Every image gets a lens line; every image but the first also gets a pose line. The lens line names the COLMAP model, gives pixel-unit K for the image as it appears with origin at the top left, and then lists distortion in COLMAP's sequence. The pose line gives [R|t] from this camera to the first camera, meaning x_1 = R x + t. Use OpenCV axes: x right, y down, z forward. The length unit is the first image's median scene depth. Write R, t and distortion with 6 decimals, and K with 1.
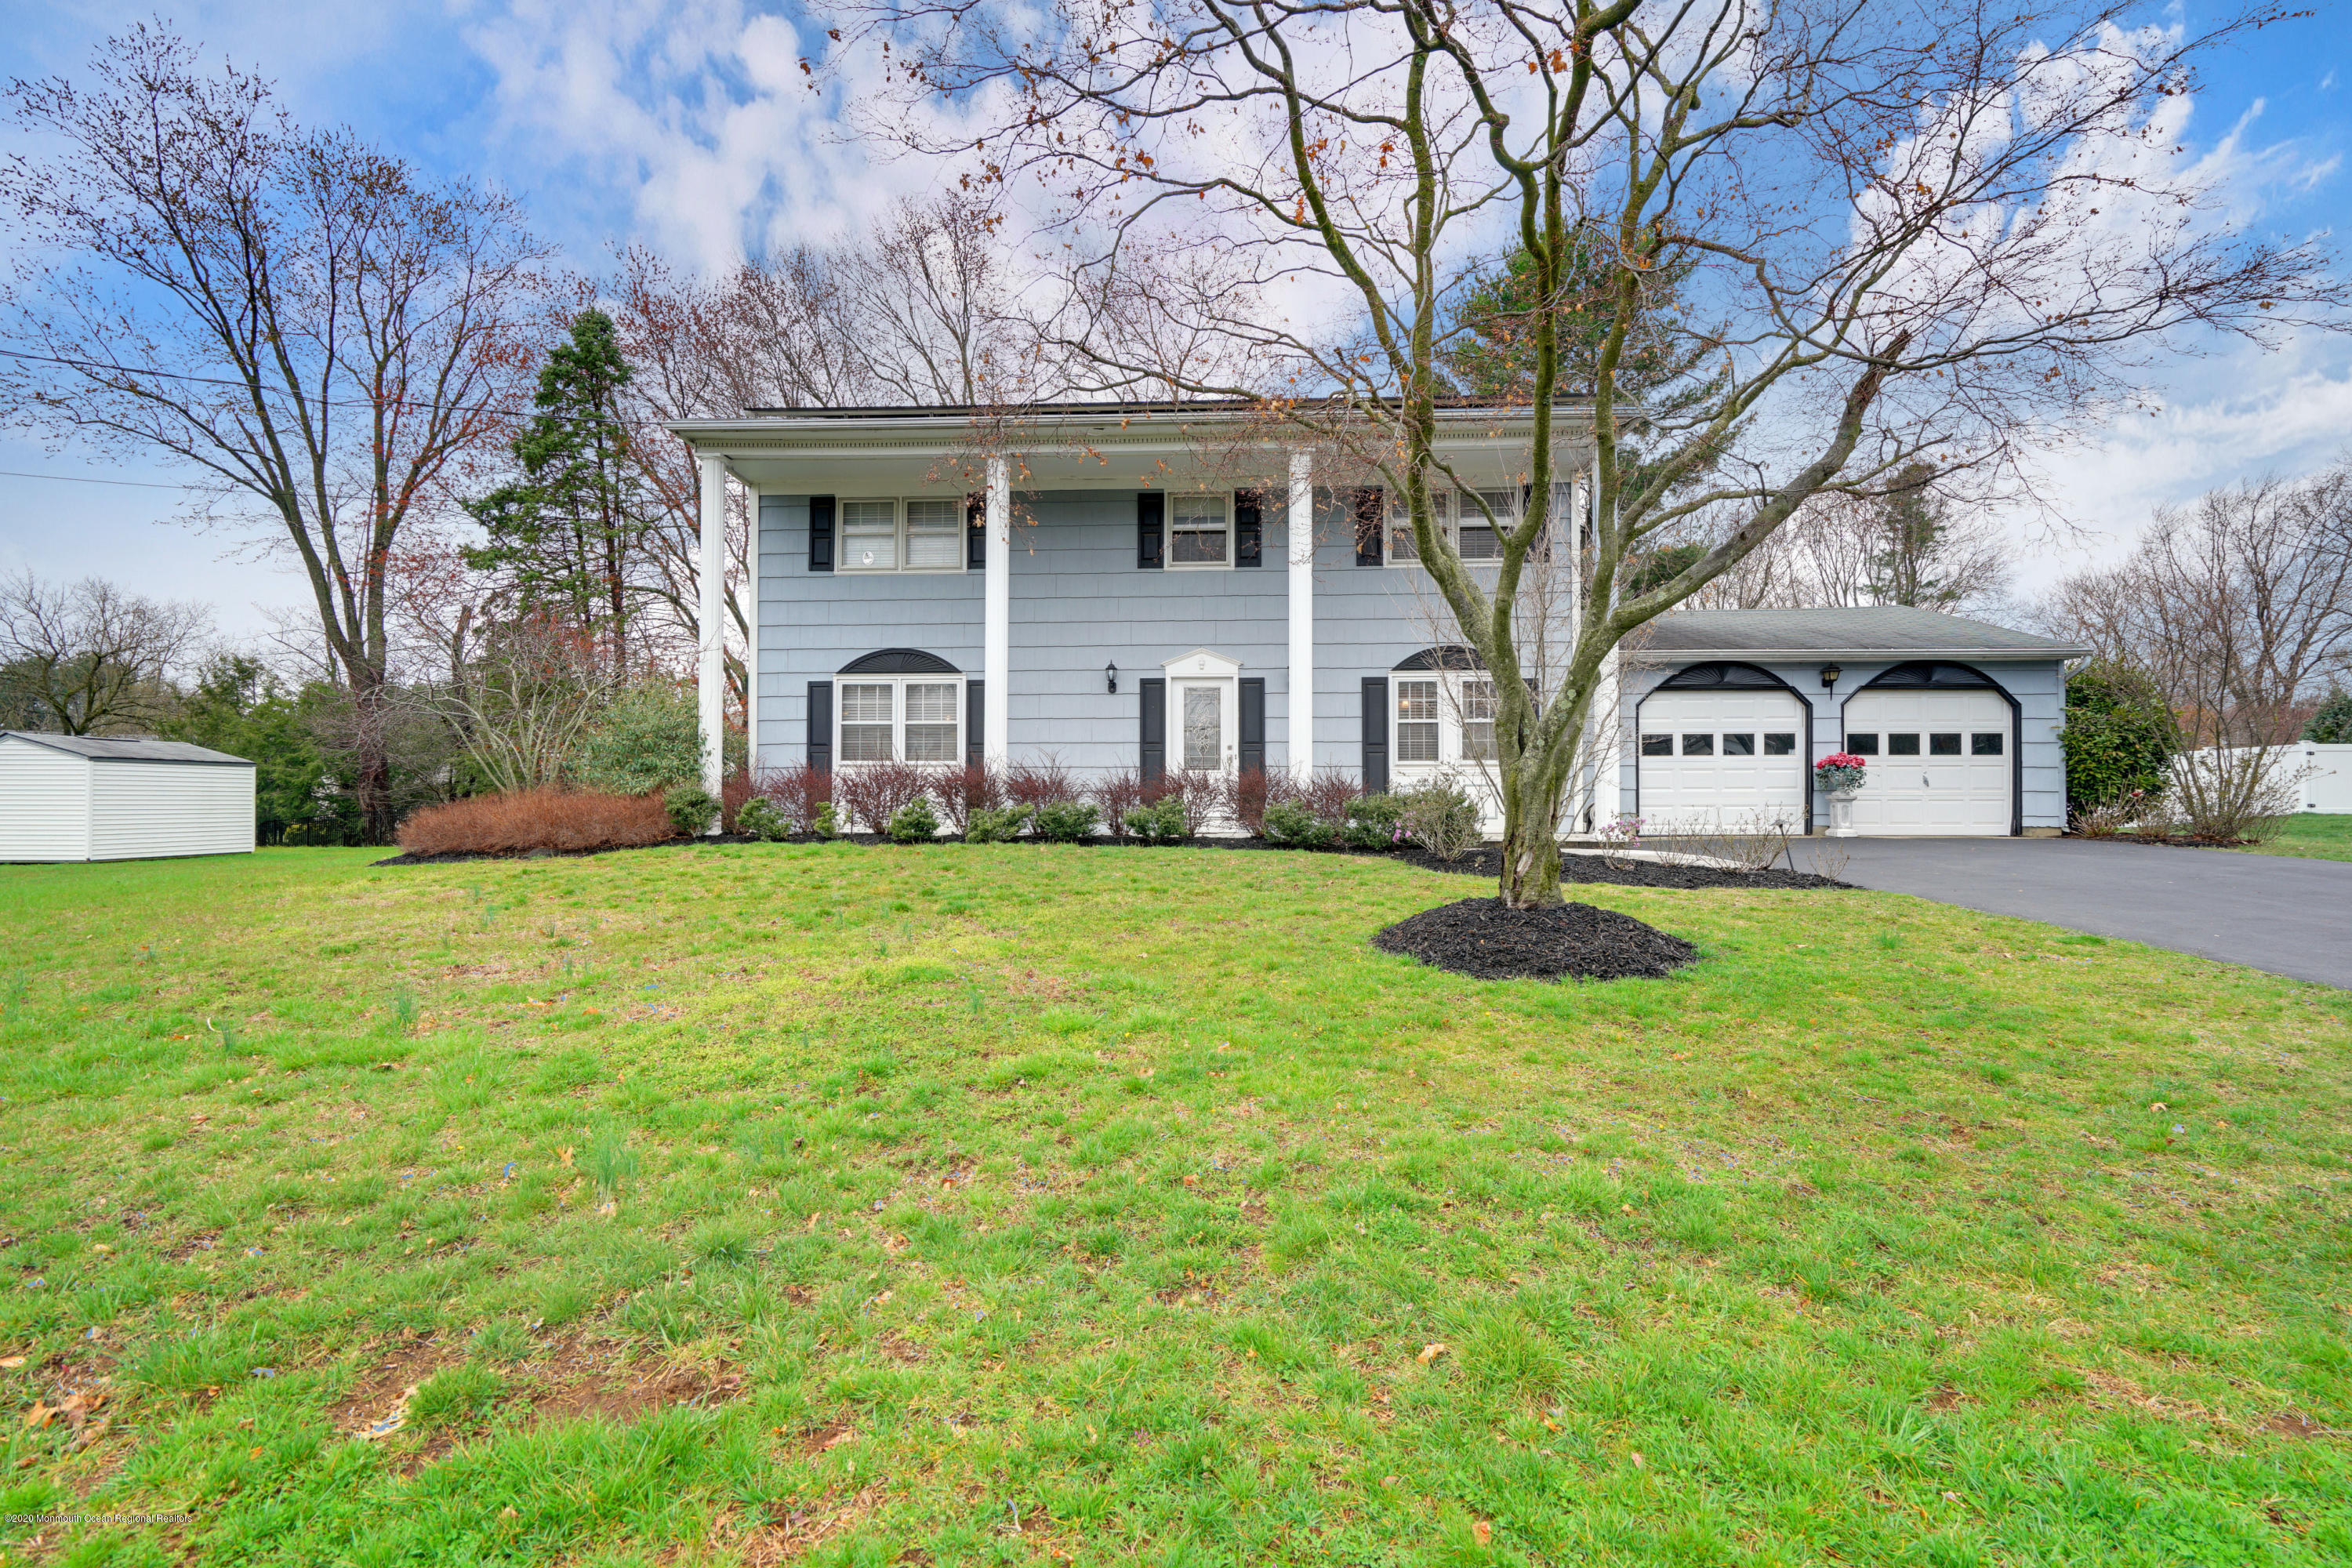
lens RADIAL K [[1071.8, 0, 1176.0], [0, 1071.8, 784.0], [0, 0, 1]] dist [-0.006050, 0.000291]
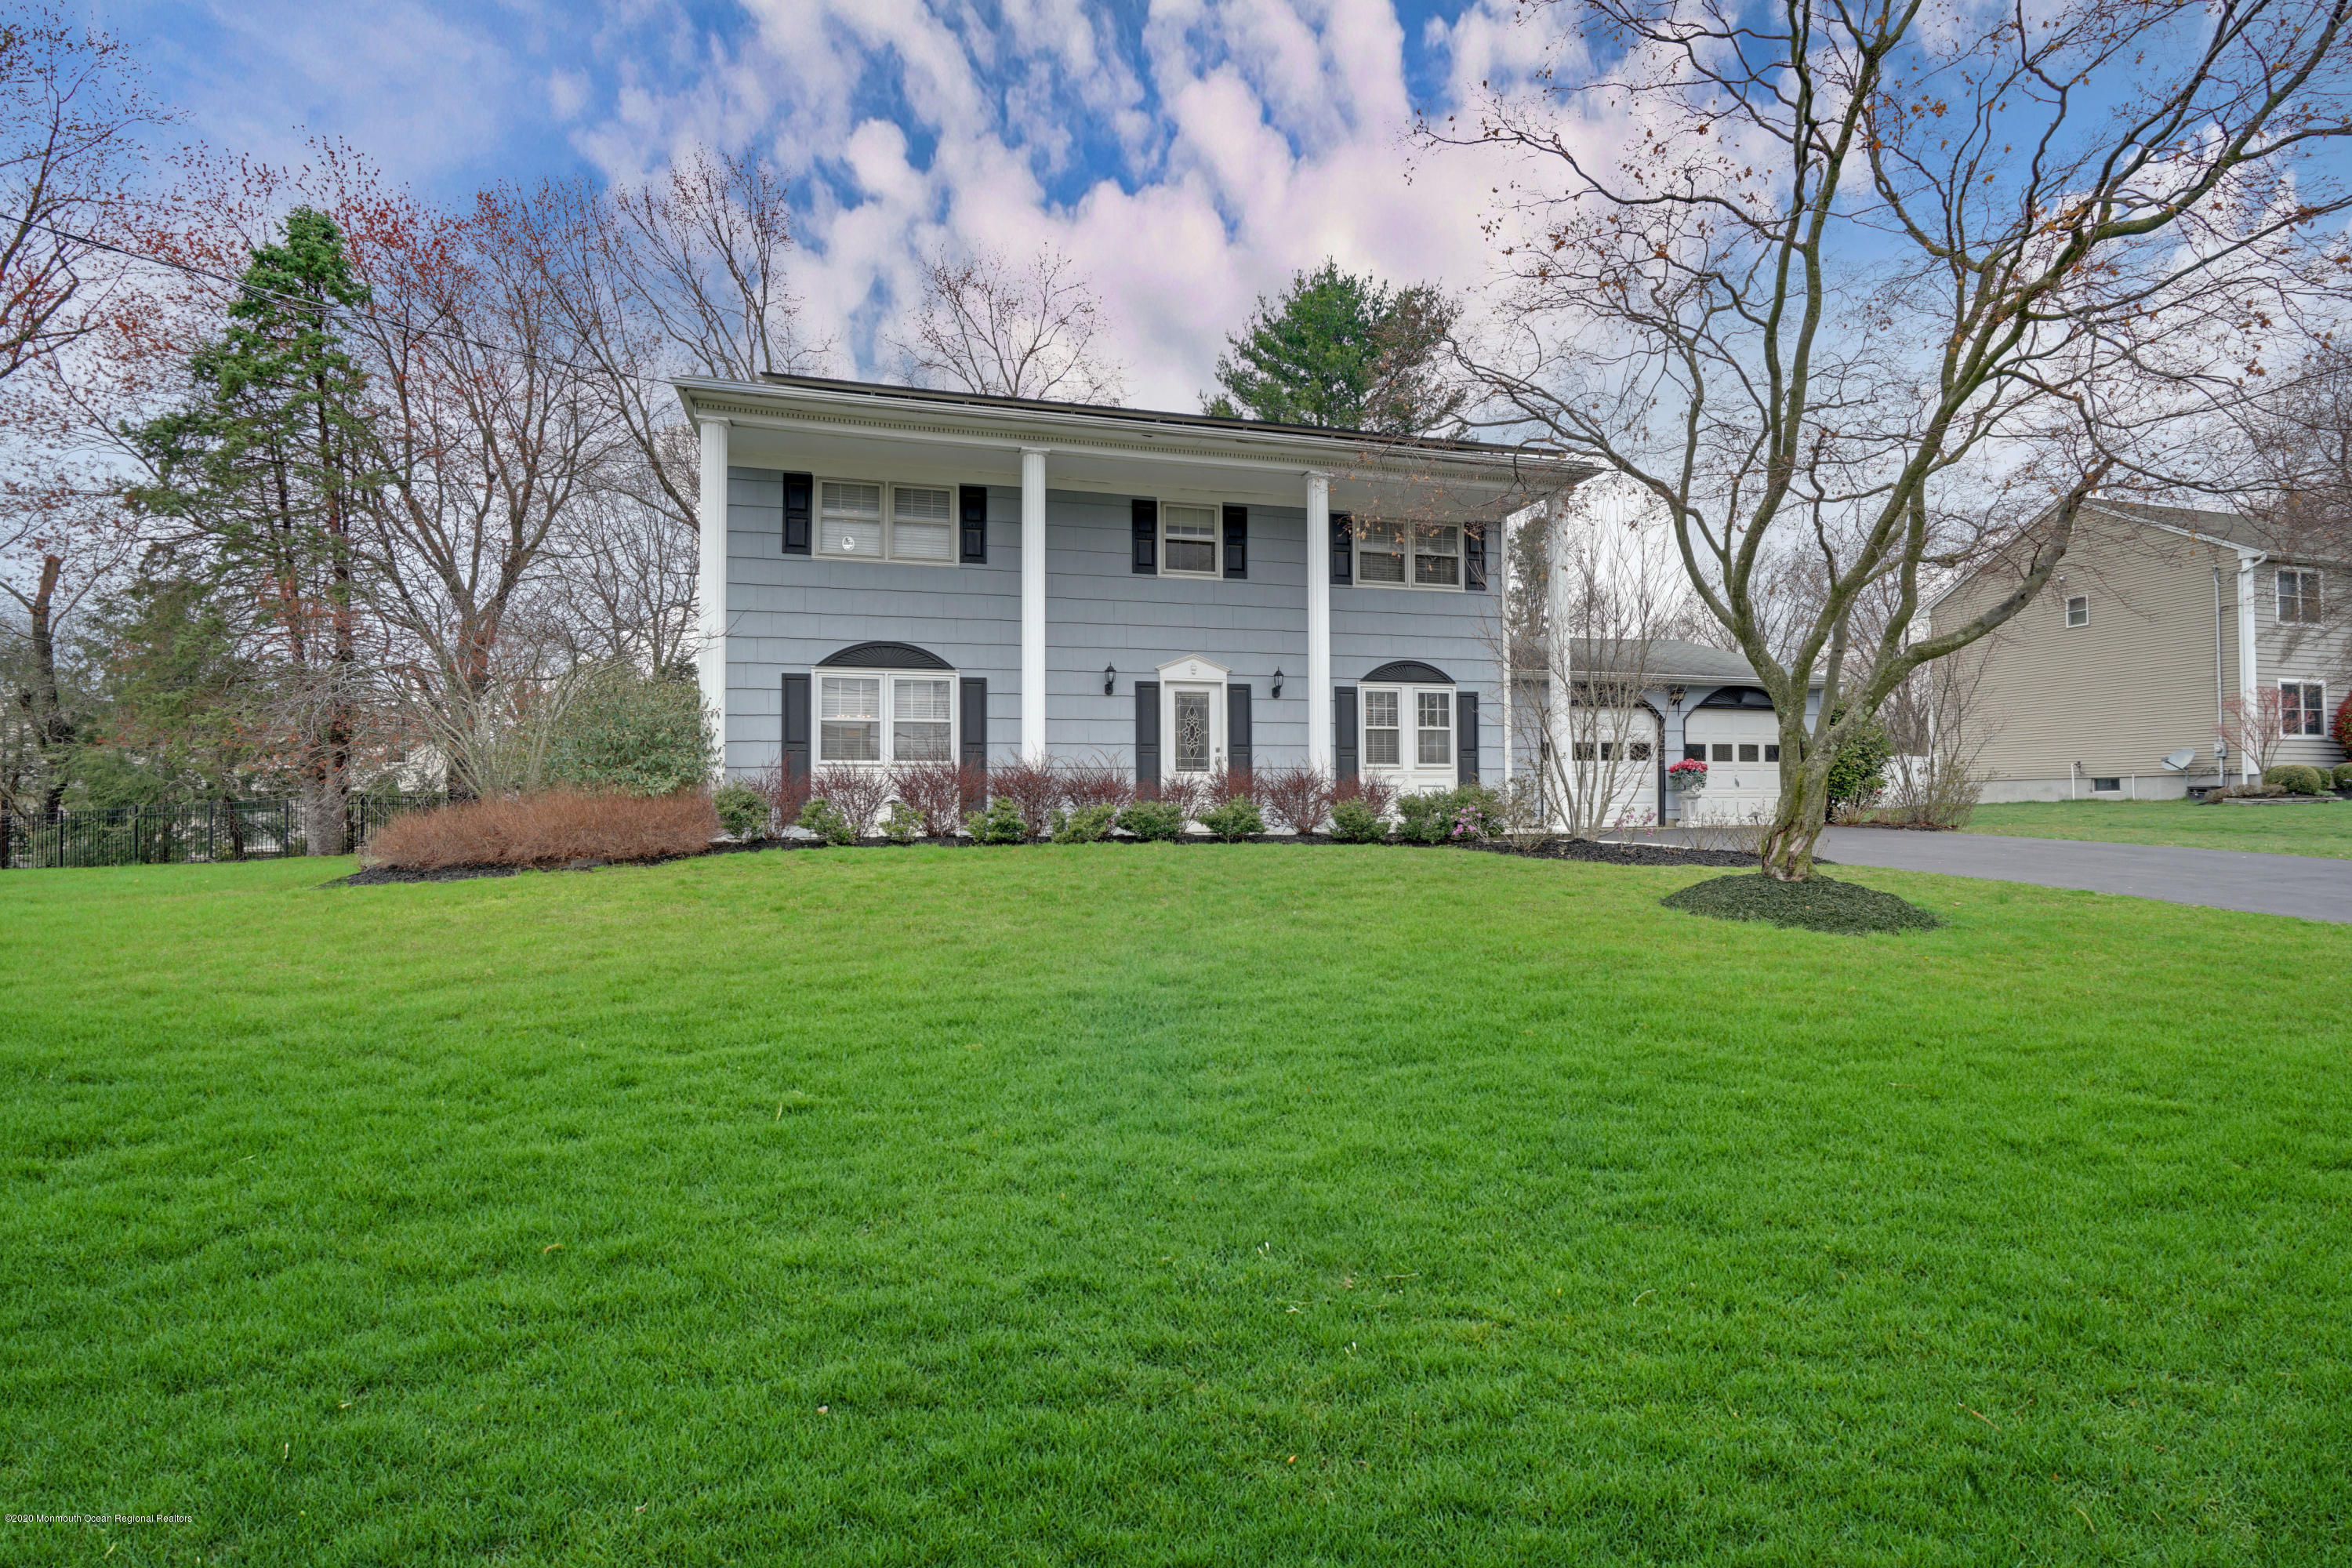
lens RADIAL K [[1068.4, 0, 1182.5], [0, 1068.4, 775.1], [0, 0, 1]] dist [-0.008566, -0.000713]
pose [[0.947431, 0.002332, 0.319951, -0.314461], [0.000160, 0.999970, -0.007764, -0.001494], [-0.319959, 0.007407, 0.947402, 0.025178]]
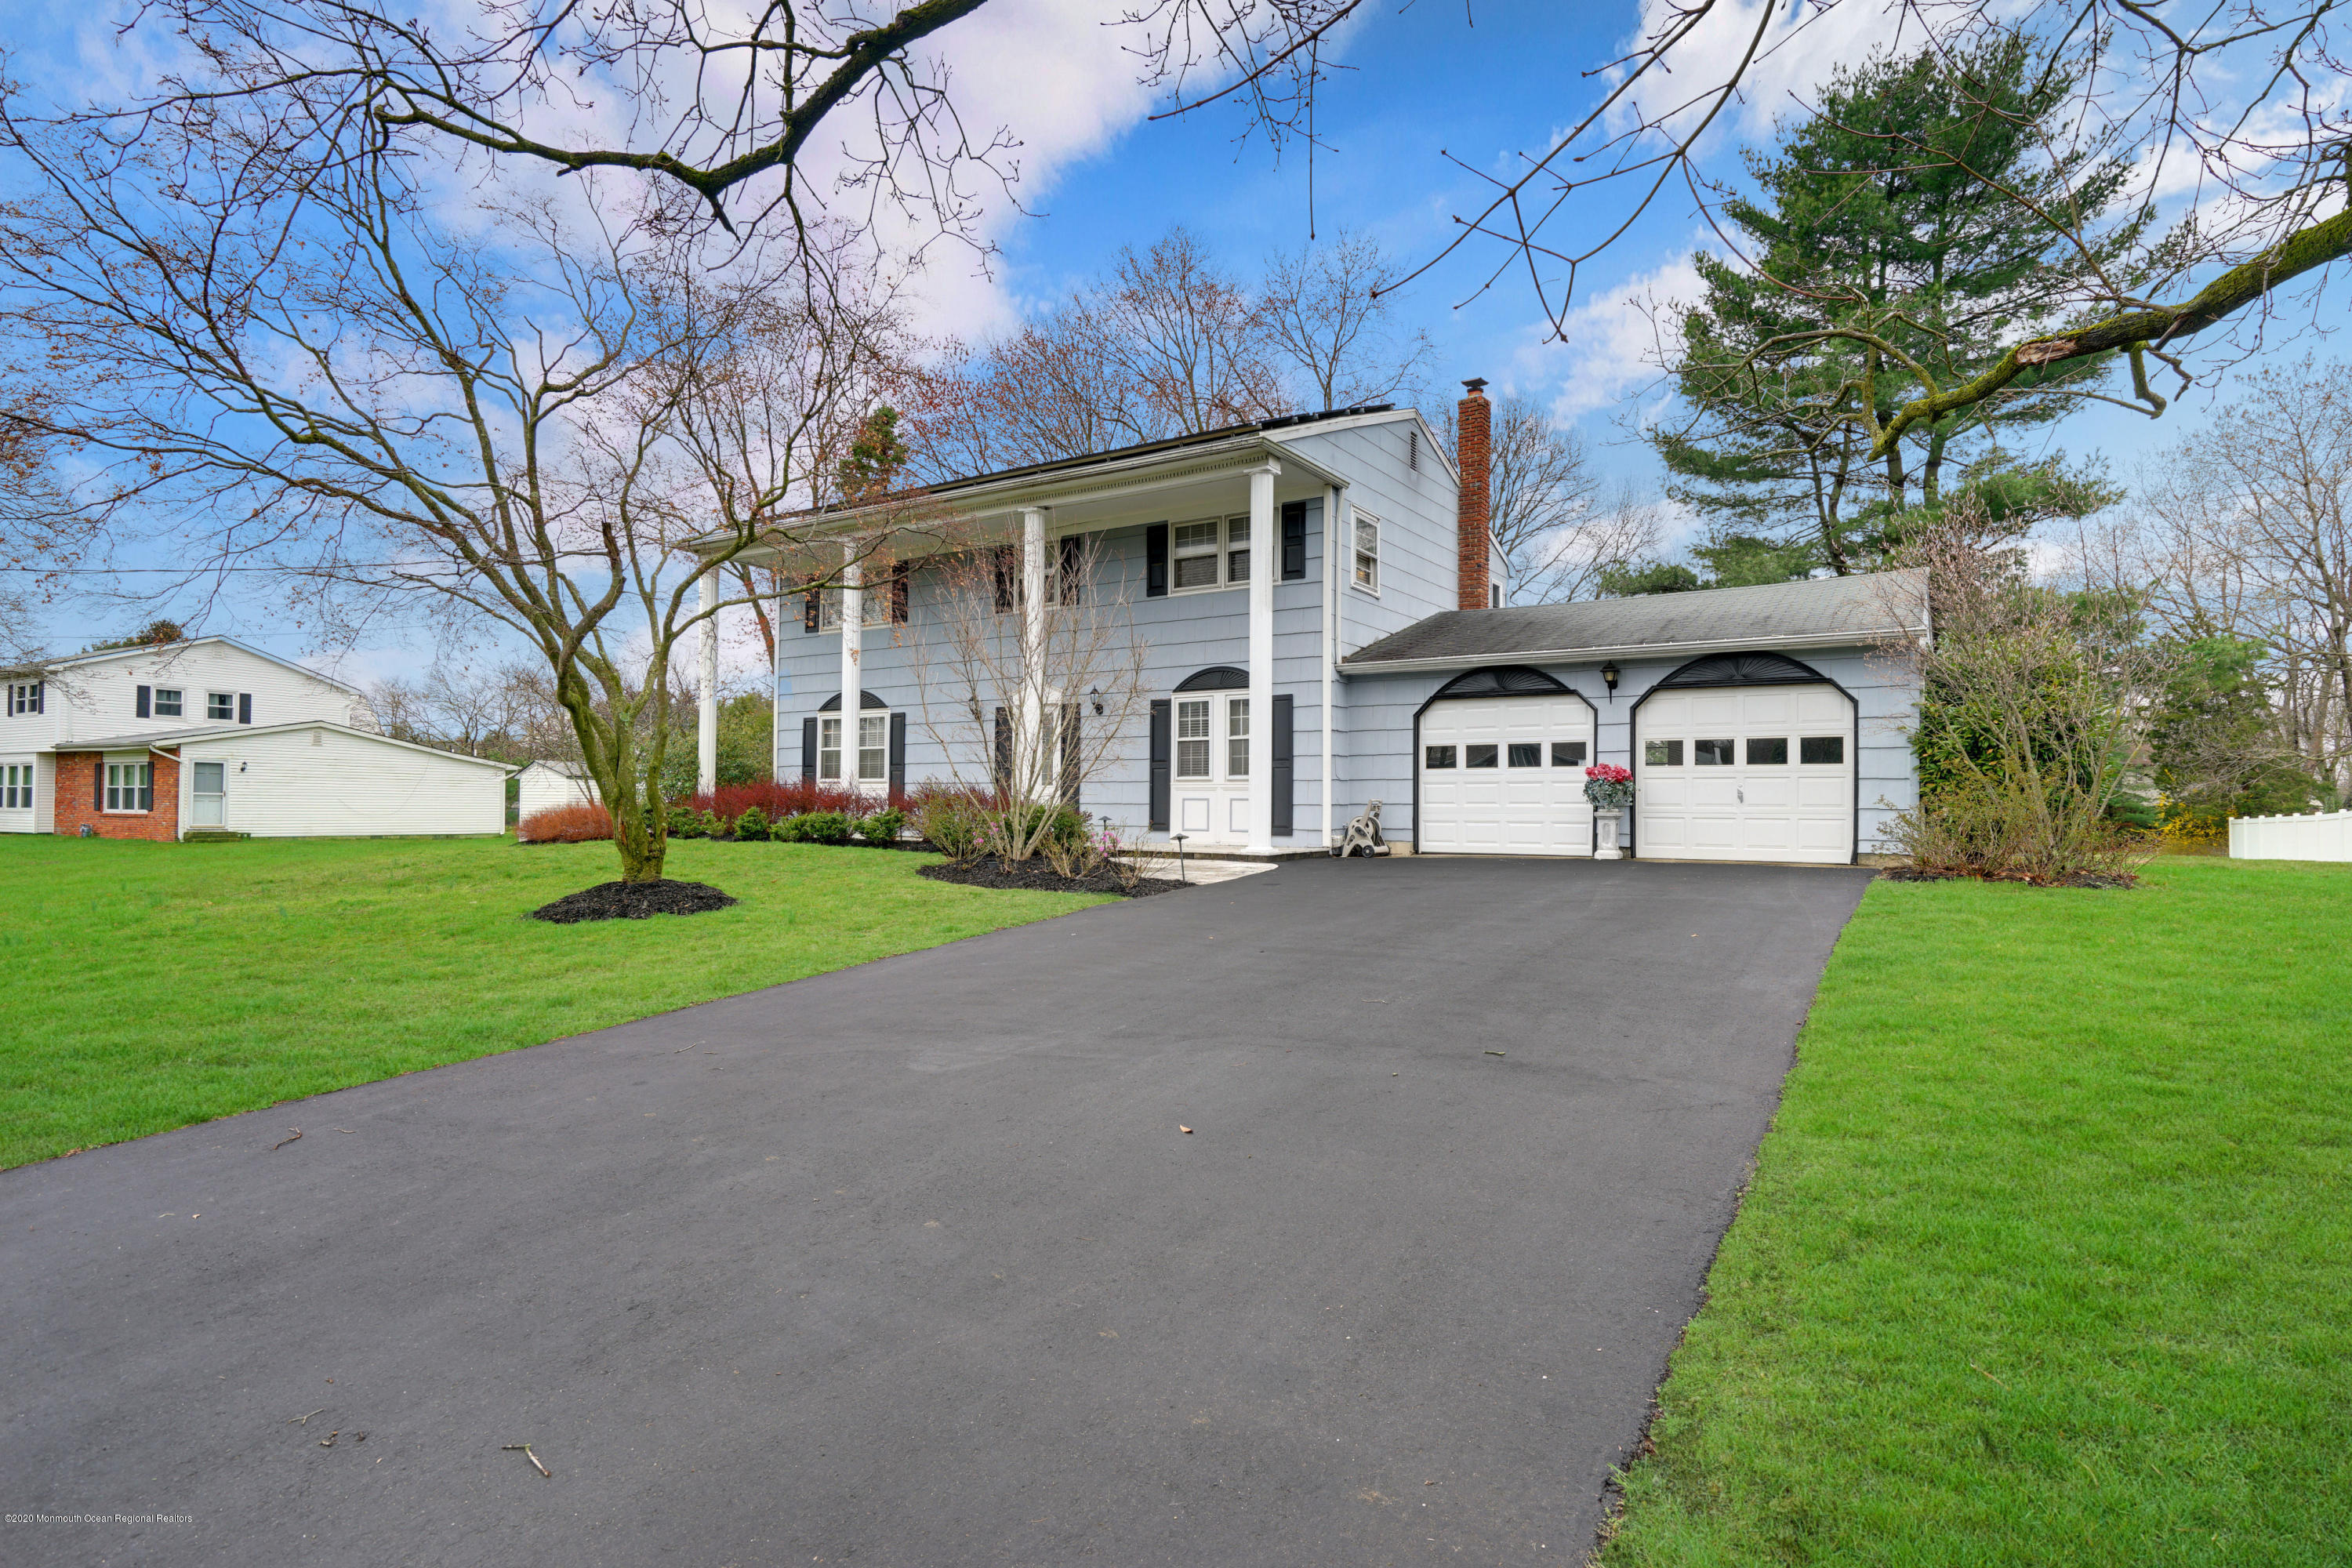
lens RADIAL K [[1204.6, 0, 1176.0], [0, 1204.6, 784.0], [0, 0, 1]] dist [0.001330, -0.000079]
pose [[0.861145, -0.003174, -0.508349, 0.804274], [-0.001787, 0.999955, -0.009271, -0.002652], [0.508356, 0.008892, 0.861101, -0.035817]]
